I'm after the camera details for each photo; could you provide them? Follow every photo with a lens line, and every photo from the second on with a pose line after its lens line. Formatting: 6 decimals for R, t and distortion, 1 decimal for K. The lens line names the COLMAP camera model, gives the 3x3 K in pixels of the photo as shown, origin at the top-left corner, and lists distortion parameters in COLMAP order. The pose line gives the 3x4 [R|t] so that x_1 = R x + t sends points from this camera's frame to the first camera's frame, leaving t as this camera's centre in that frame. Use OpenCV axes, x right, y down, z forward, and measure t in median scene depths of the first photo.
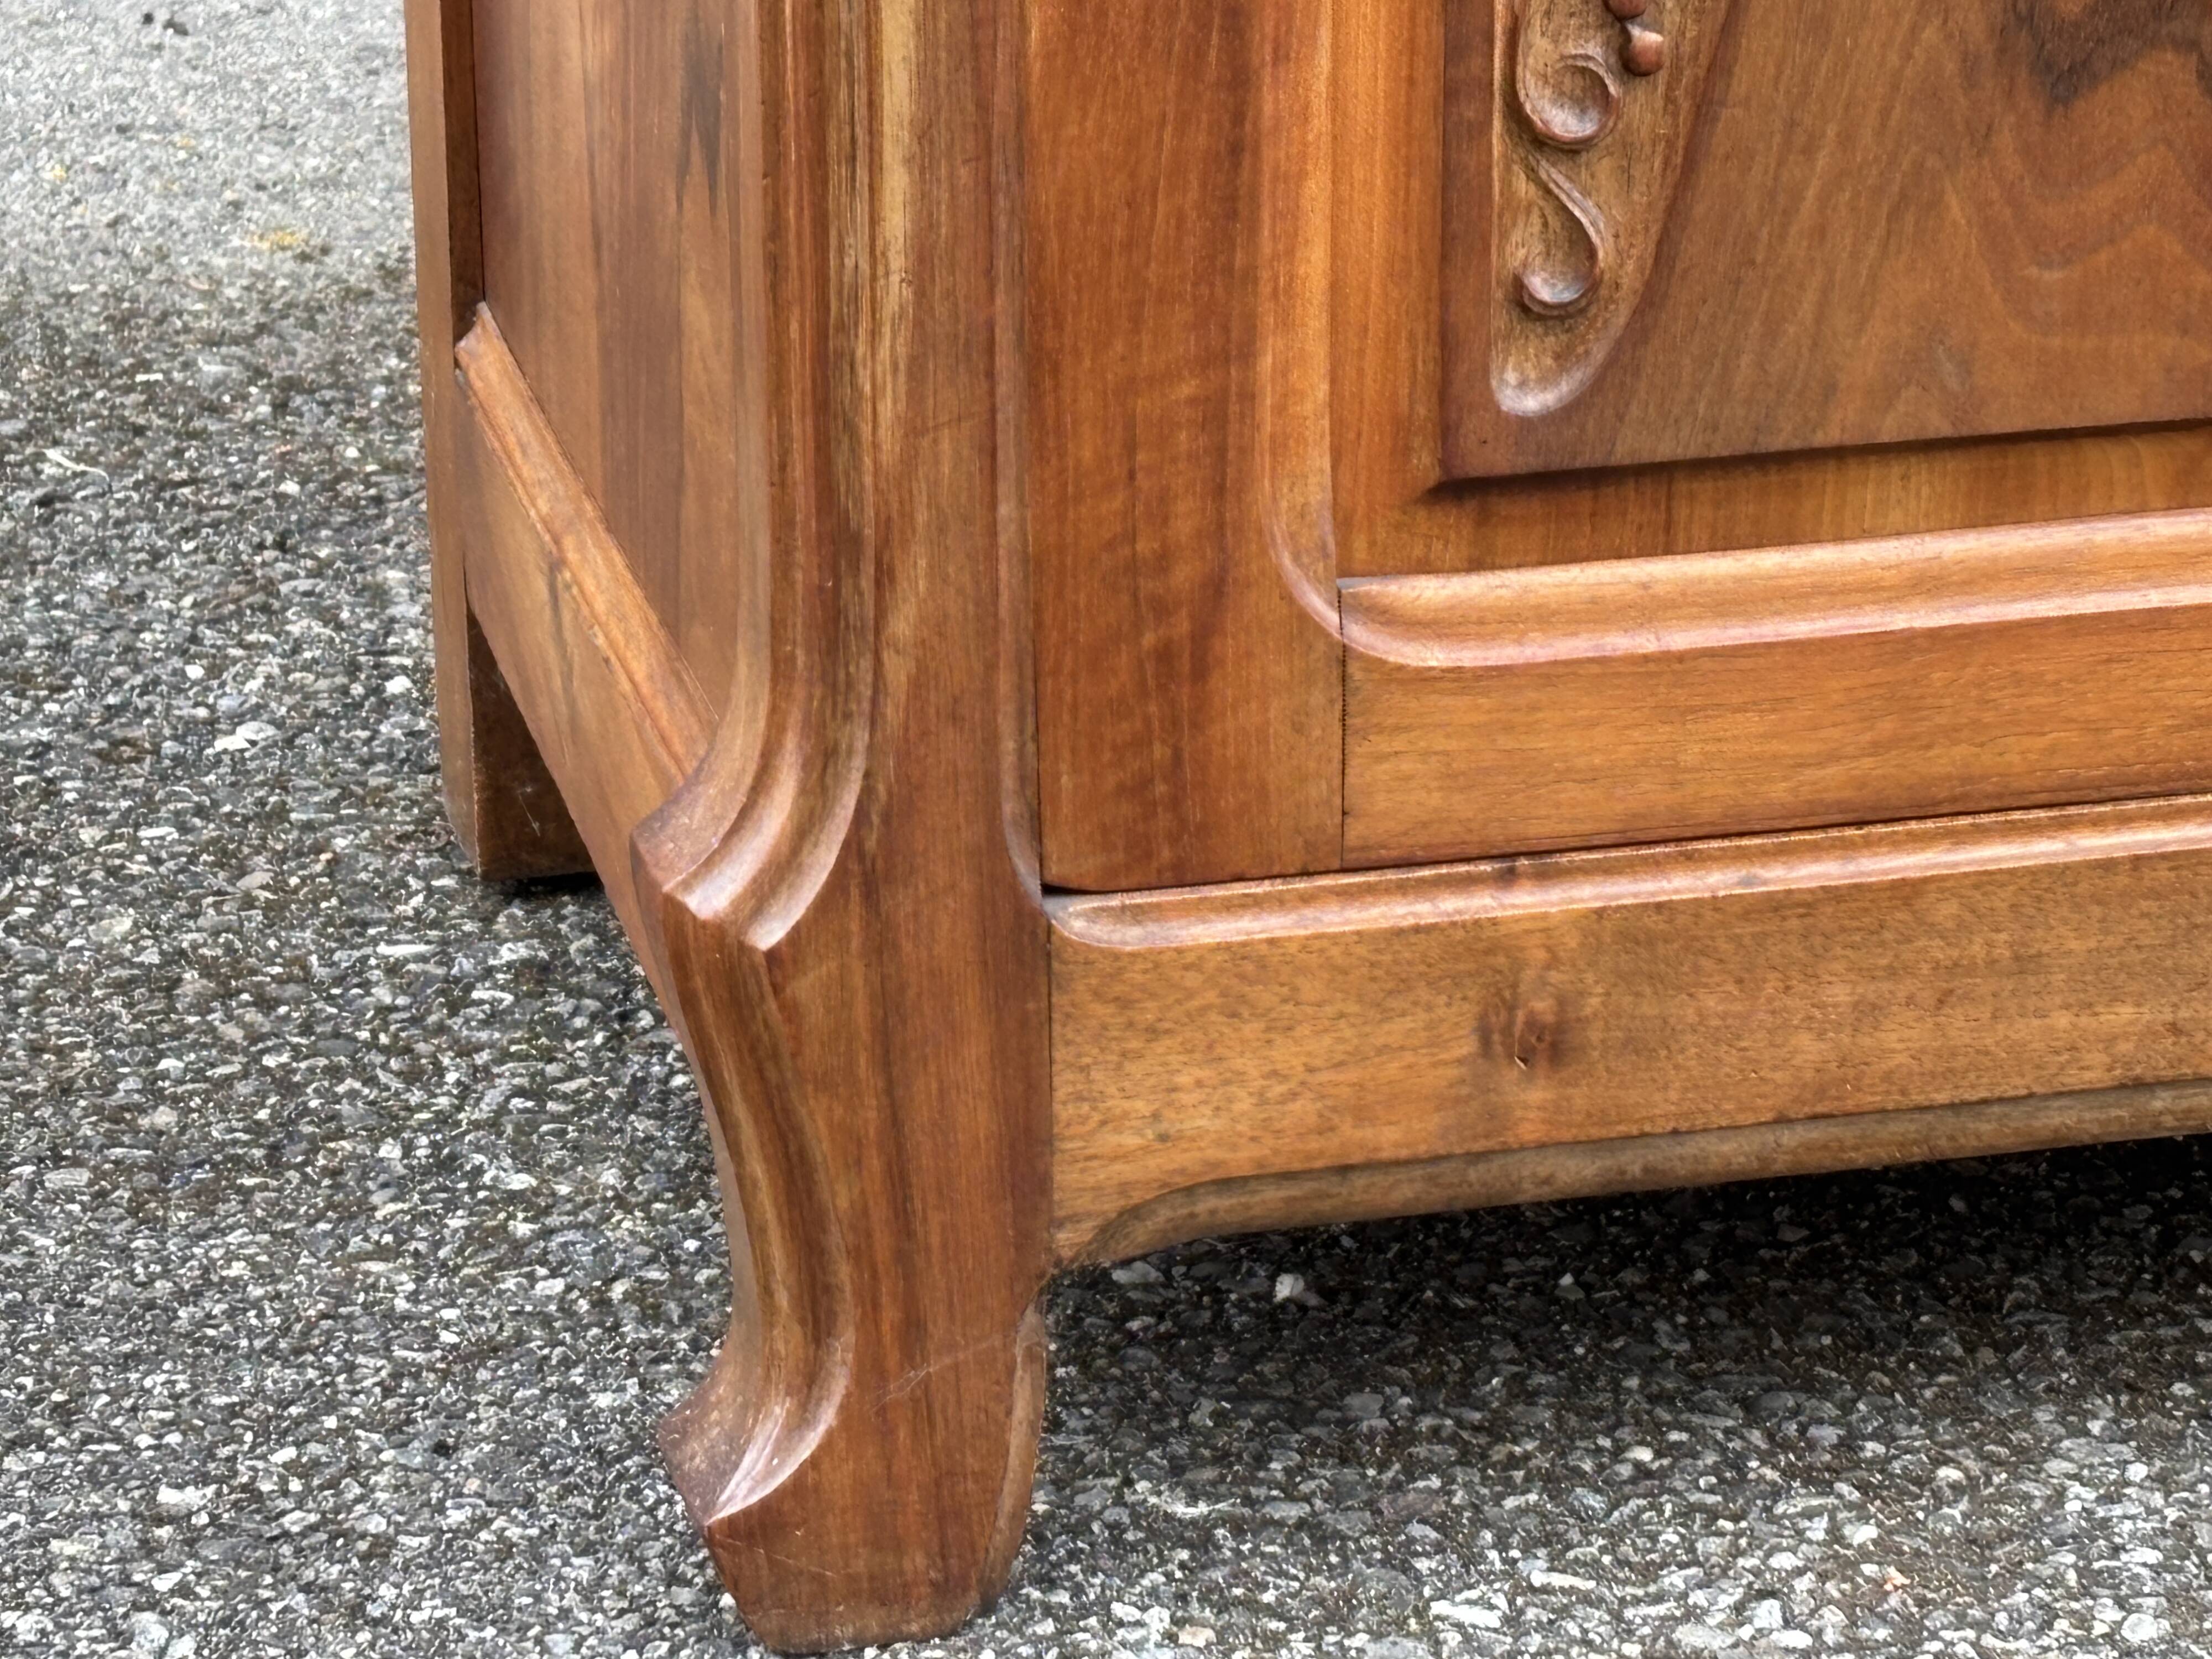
lens RADIAL K [[7361.5, 0, 1230.5], [0, 7361.5, 735.2], [0, 0, 1]] dist [0.290047, 0.000000]
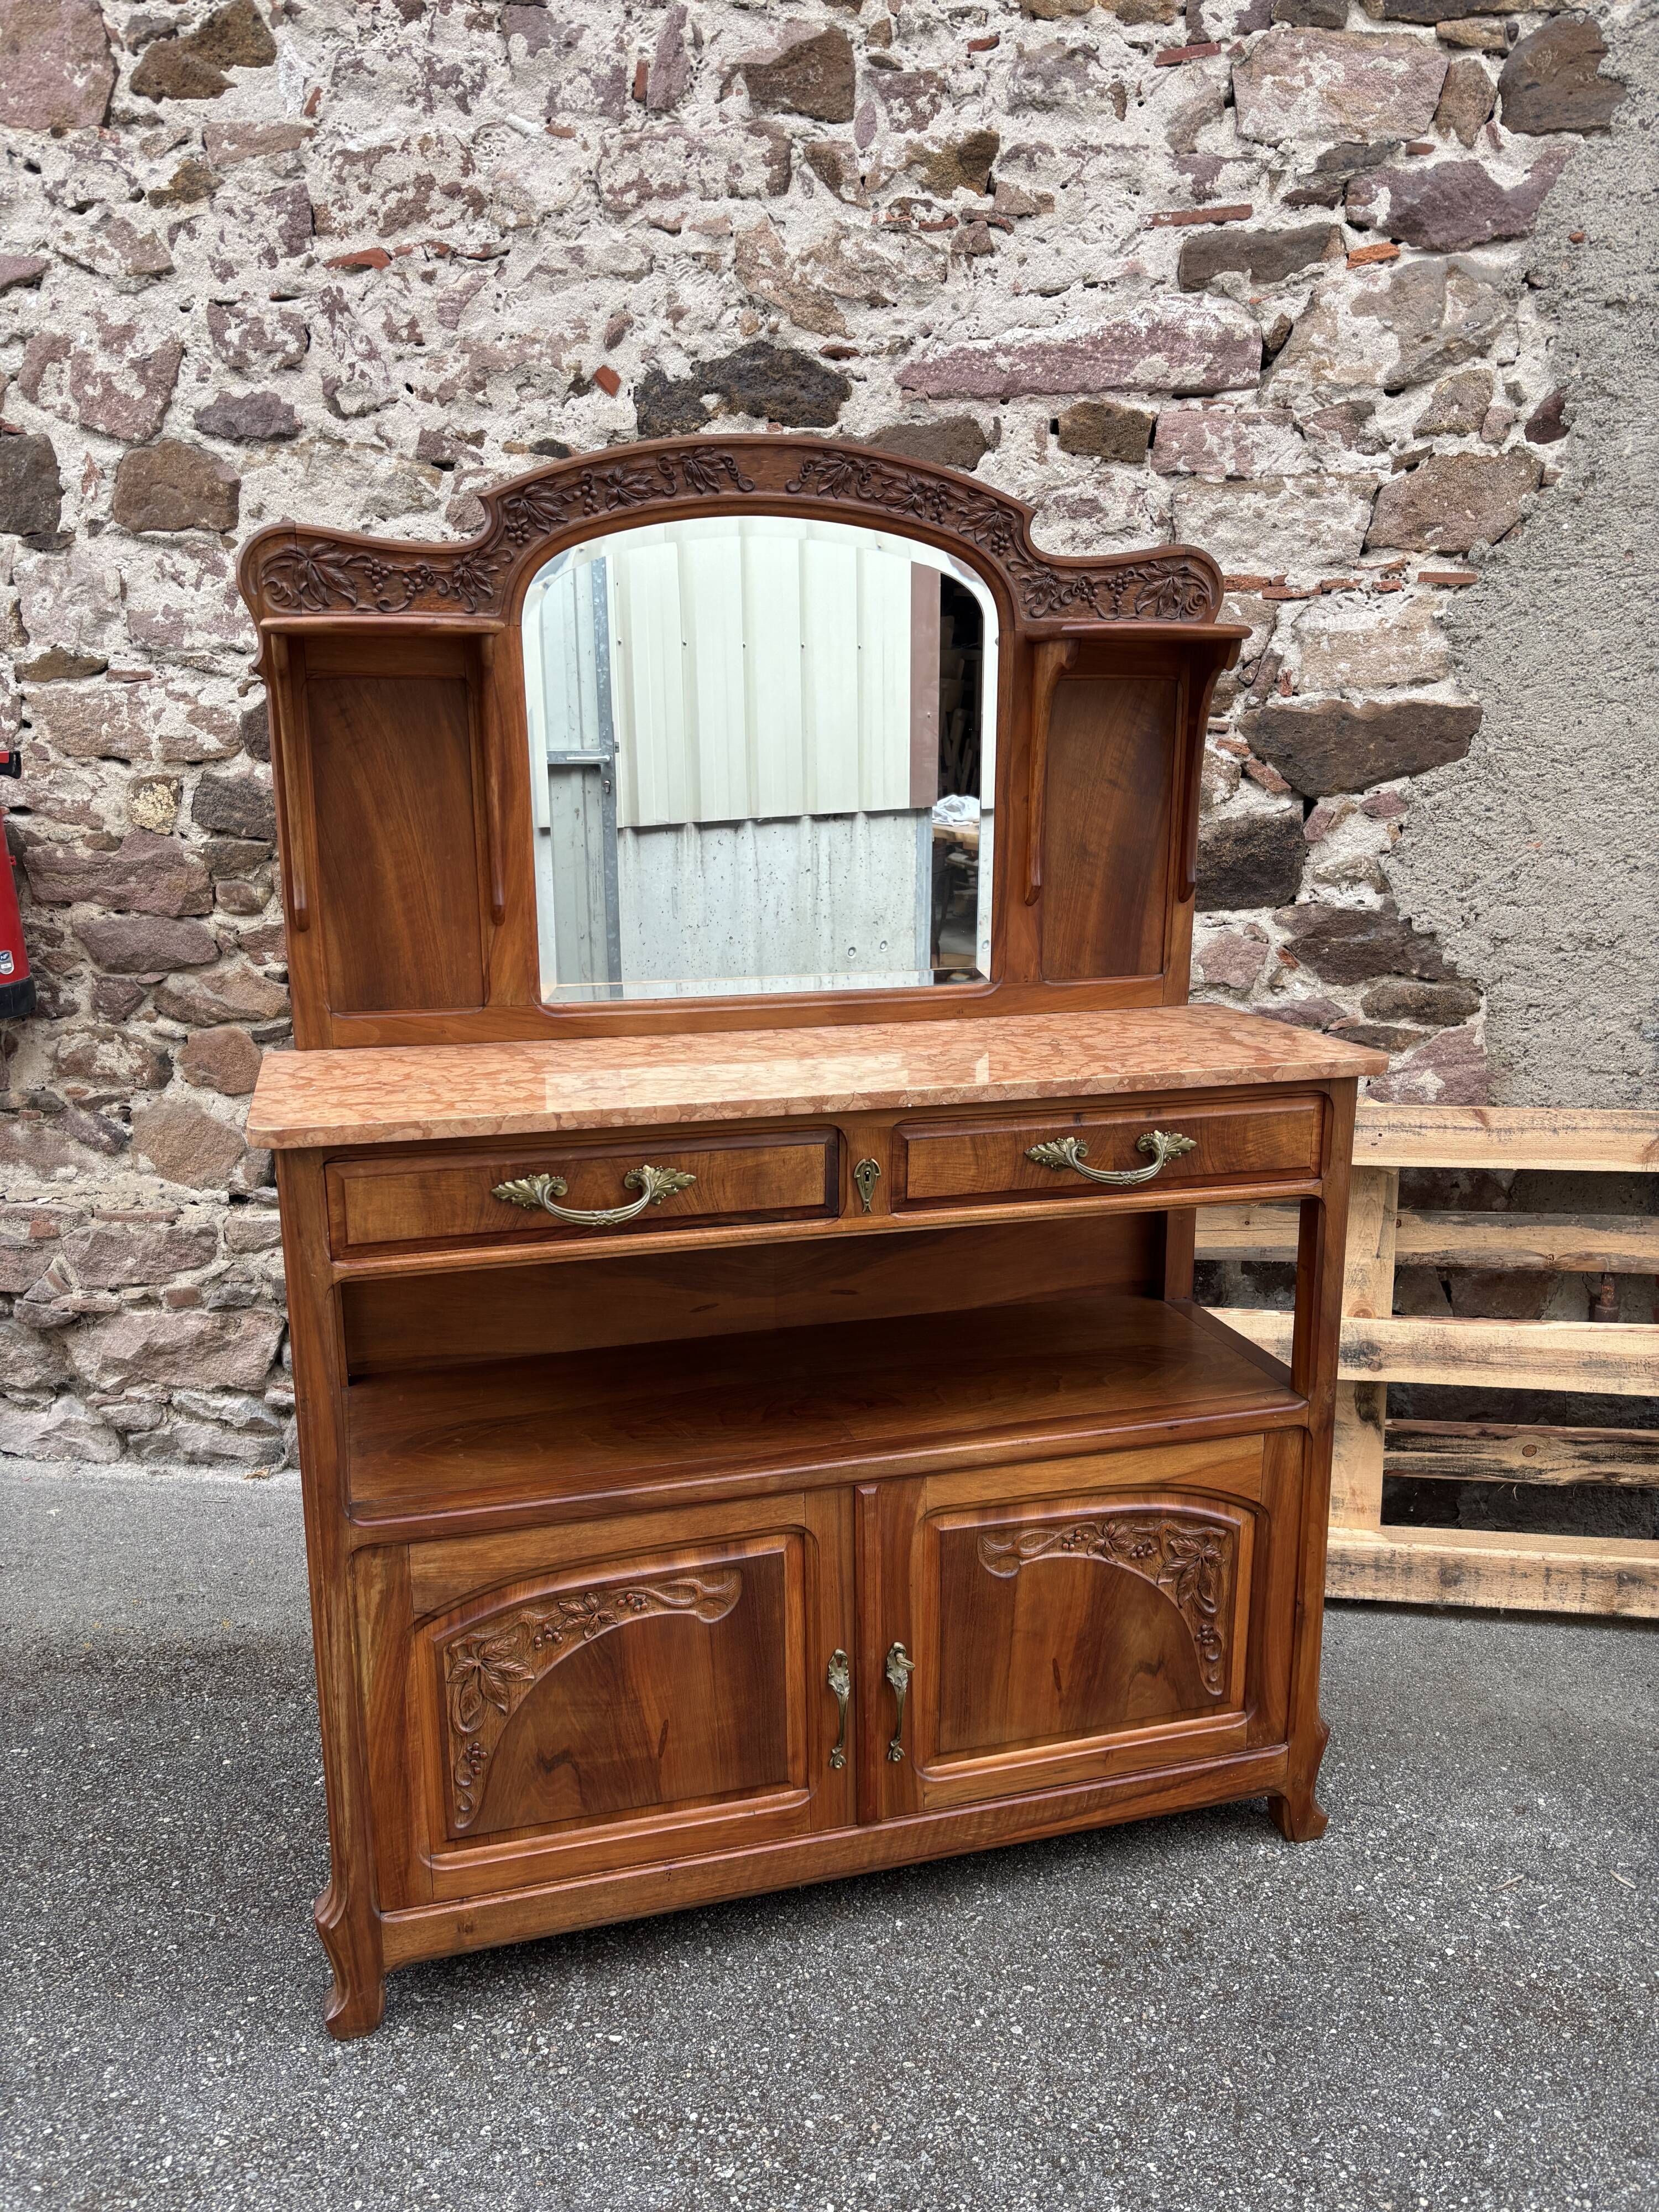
lens RADIAL K [[1627.4, 0, 827.7], [0, 1627.4, 1122.6], [0, 0, 1]] dist [0.026225, -0.023038]
pose [[0.999760, -0.015960, 0.015005, 0.327801], [0.018022, 0.988642, -0.149208, -0.407668], [-0.012453, 0.149443, 0.988692, -0.429777]]
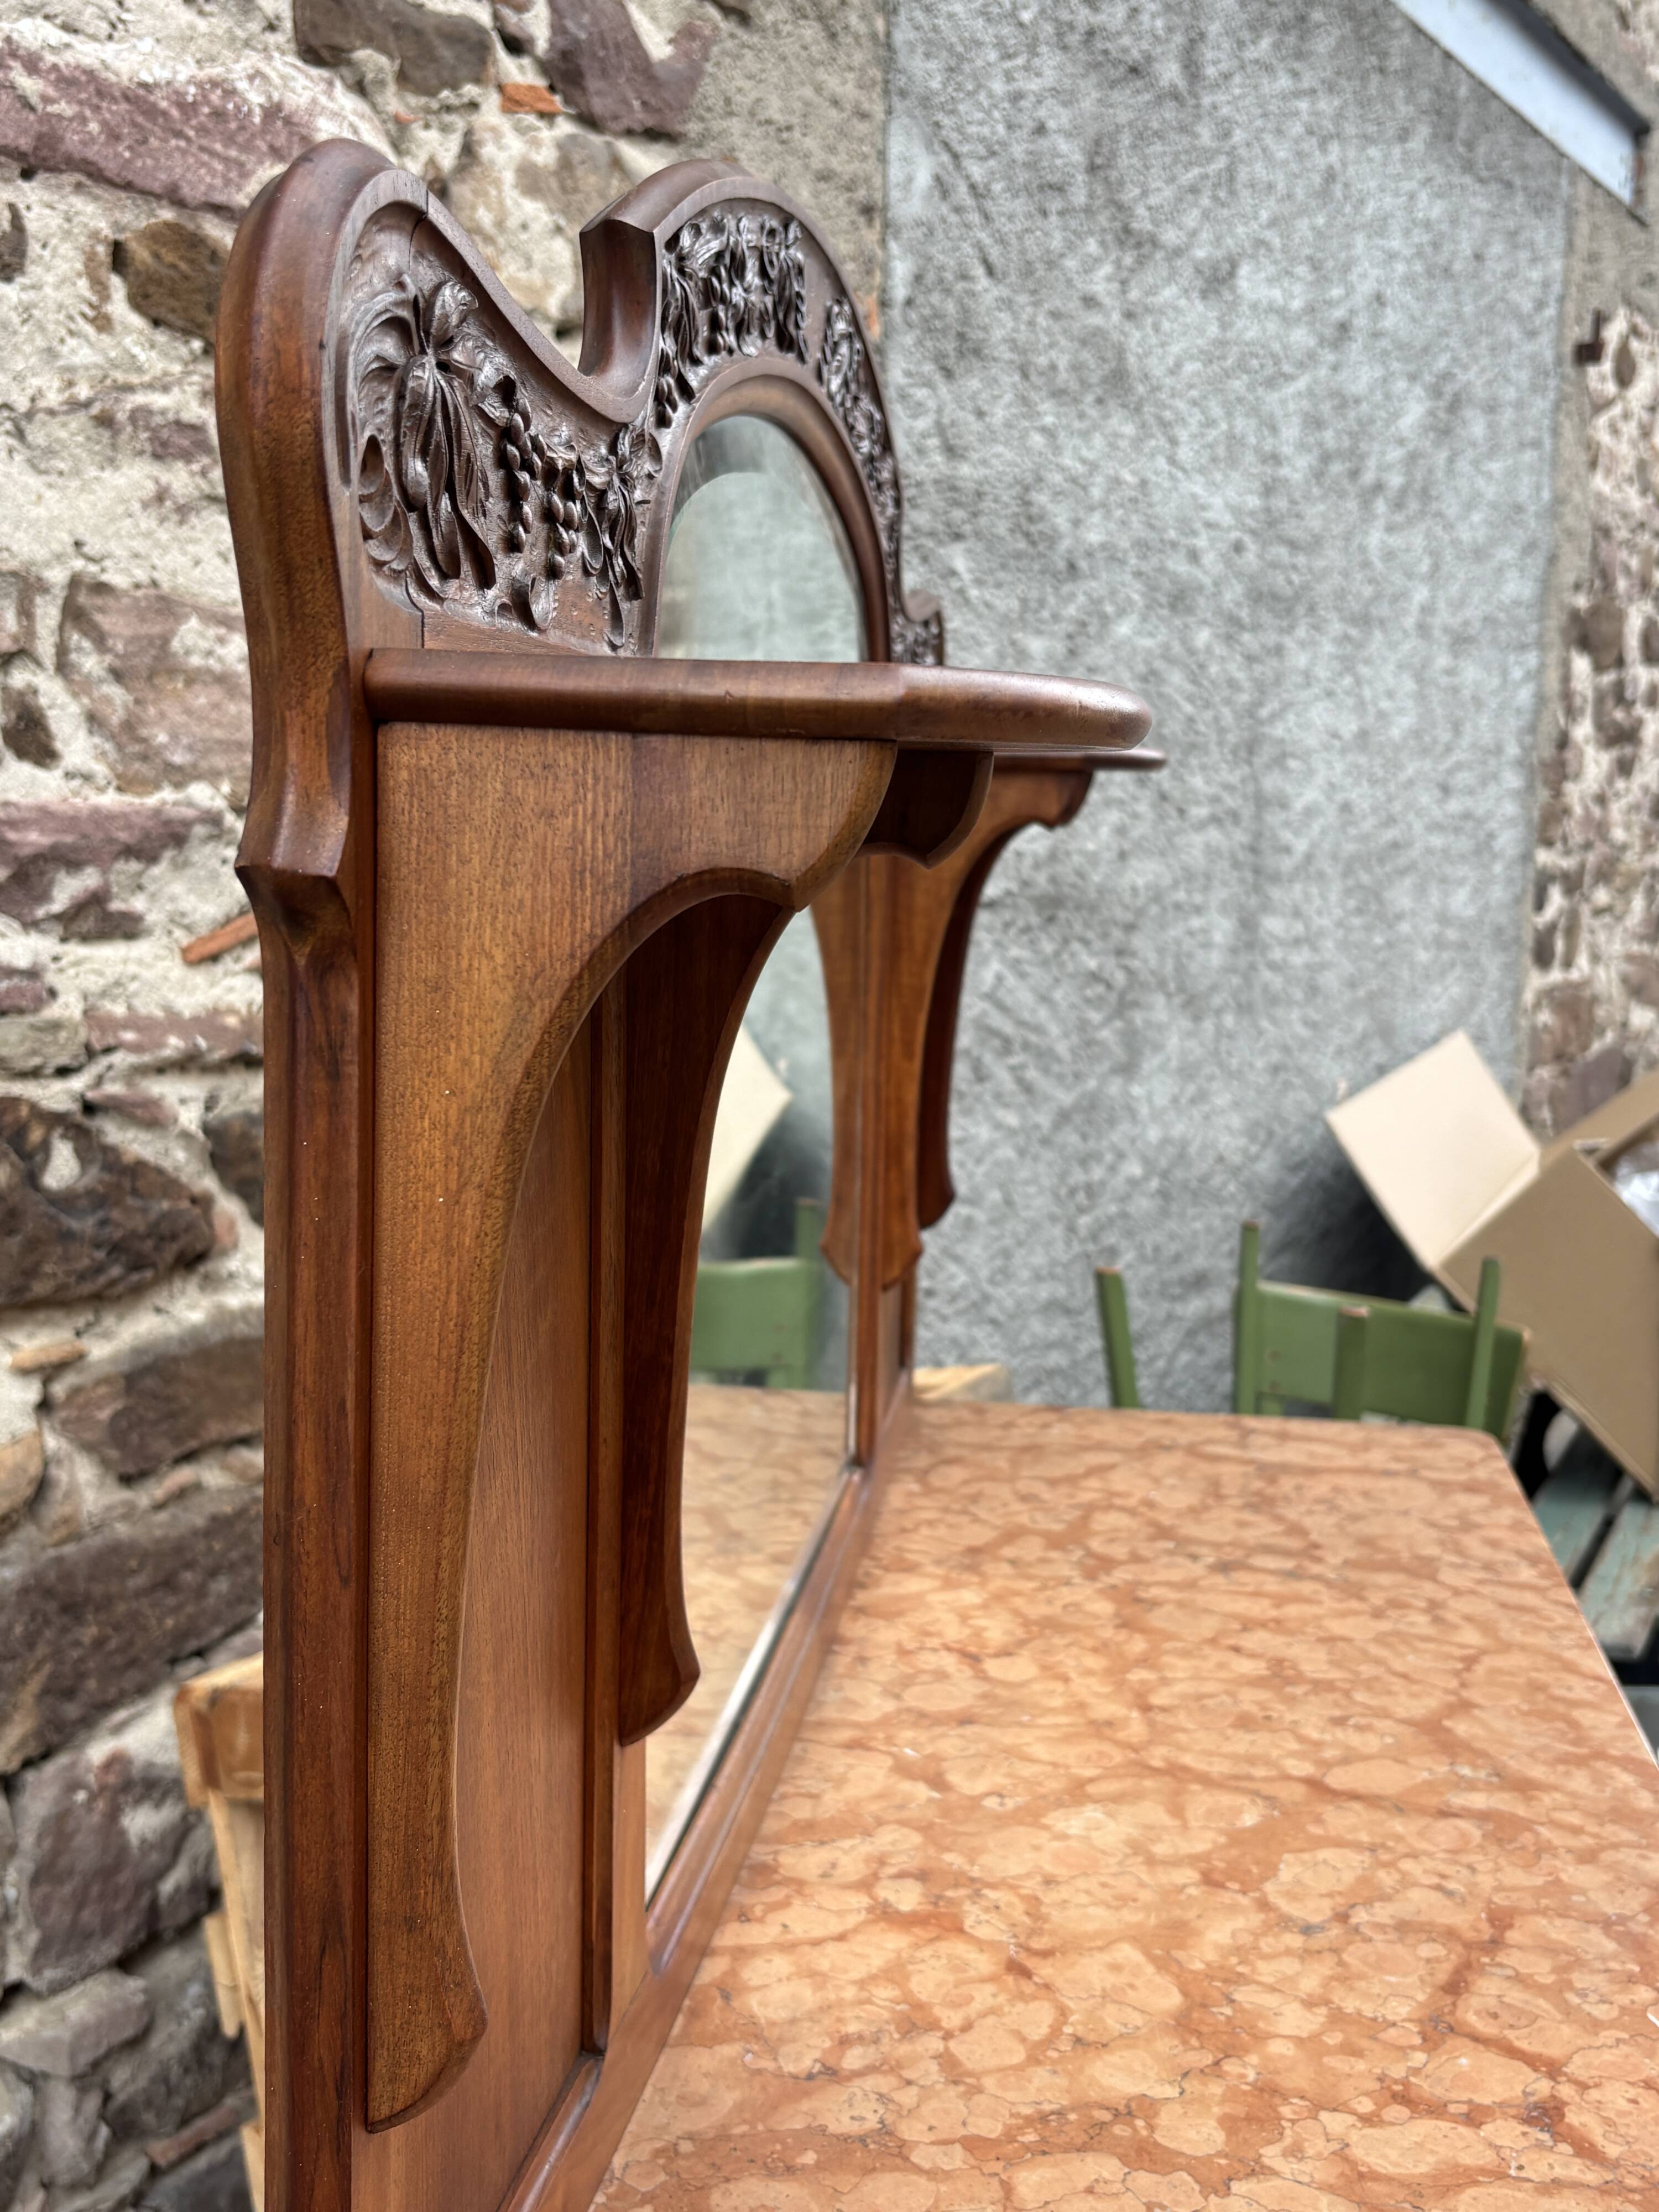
lens RADIAL K [[2225.7, 0, 769.4], [0, 2225.7, 1150.5], [0, 0, 1]] dist [0.017512, 0.000000]
pose [[0.413257, -0.146439, 0.898763, -0.407510], [0.326625, 0.945146, 0.003812, -0.939264], [-0.850021, 0.291982, 0.438419, 0.678226]]
